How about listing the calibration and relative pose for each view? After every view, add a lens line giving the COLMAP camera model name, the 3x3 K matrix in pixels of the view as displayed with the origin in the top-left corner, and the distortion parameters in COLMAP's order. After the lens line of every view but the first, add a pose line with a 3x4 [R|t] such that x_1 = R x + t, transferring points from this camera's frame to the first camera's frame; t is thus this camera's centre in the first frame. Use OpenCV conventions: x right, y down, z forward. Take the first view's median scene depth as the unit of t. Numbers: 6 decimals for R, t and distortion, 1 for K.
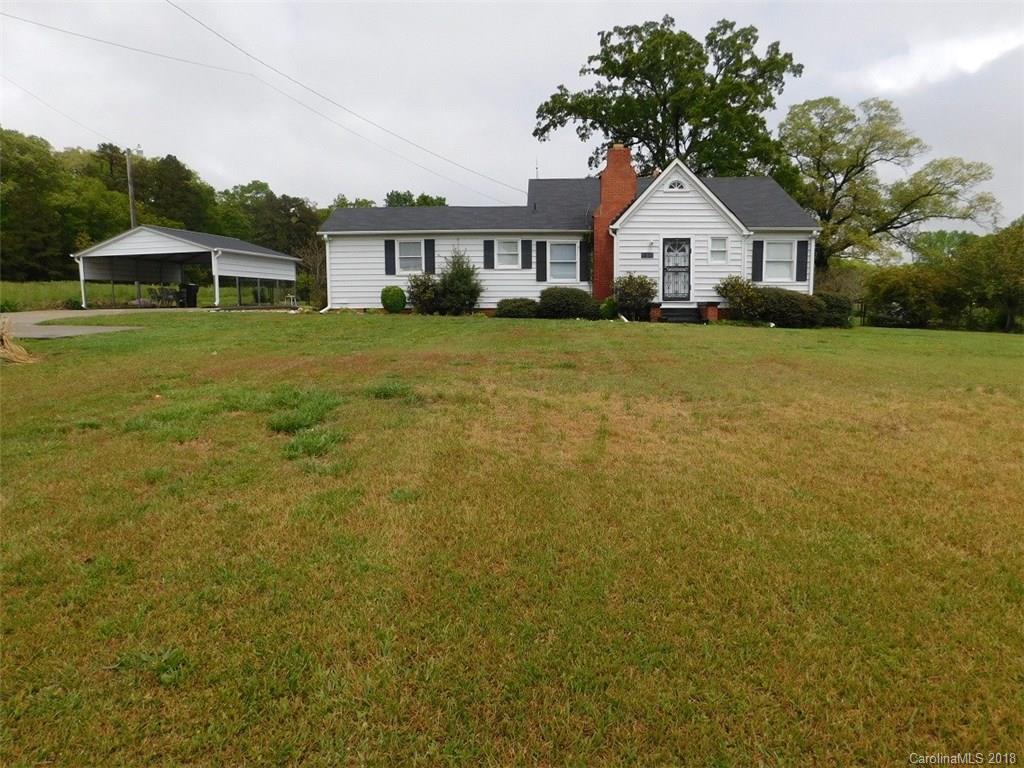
lens RADIAL K [[634.1, 0, 512.0], [0, 634.1, 384.0], [0, 0, 1]] dist [-0.078696, 0.000592]
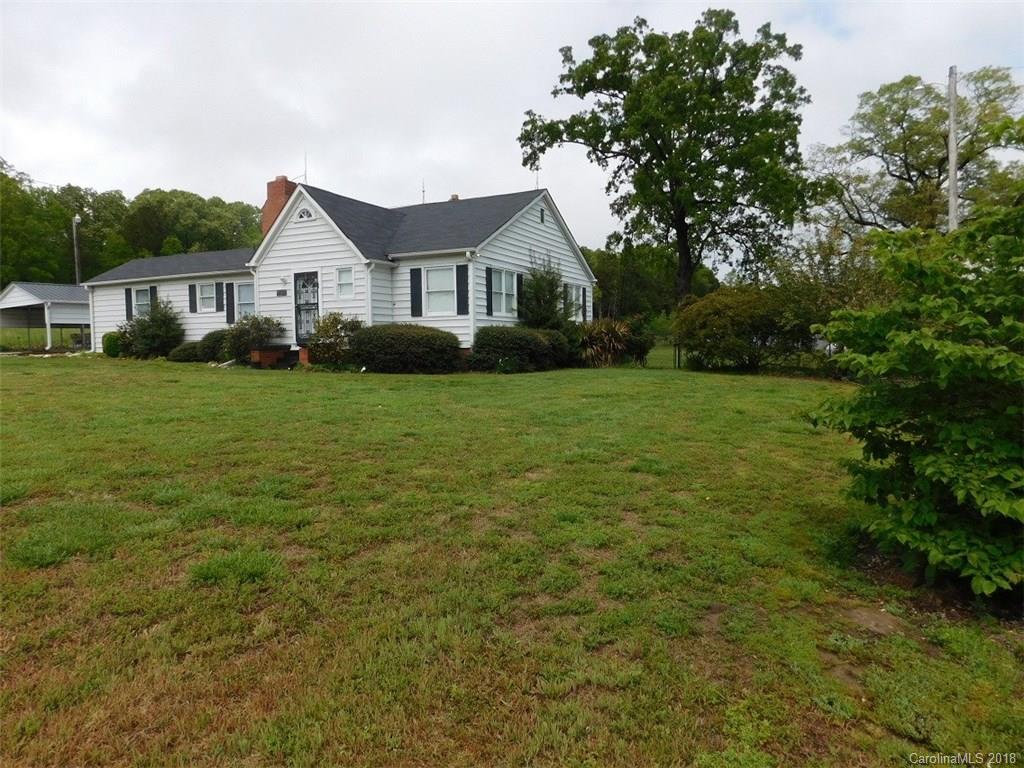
lens RADIAL K [[634.1, 0, 512.0], [0, 634.1, 384.0], [0, 0, 1]] dist [-0.078696, 0.000592]
pose [[0.935121, 0.015533, -0.353988, 0.805203], [-0.034639, 0.998261, -0.047702, -0.037928], [0.352632, 0.056869, 0.934033, 0.258877]]
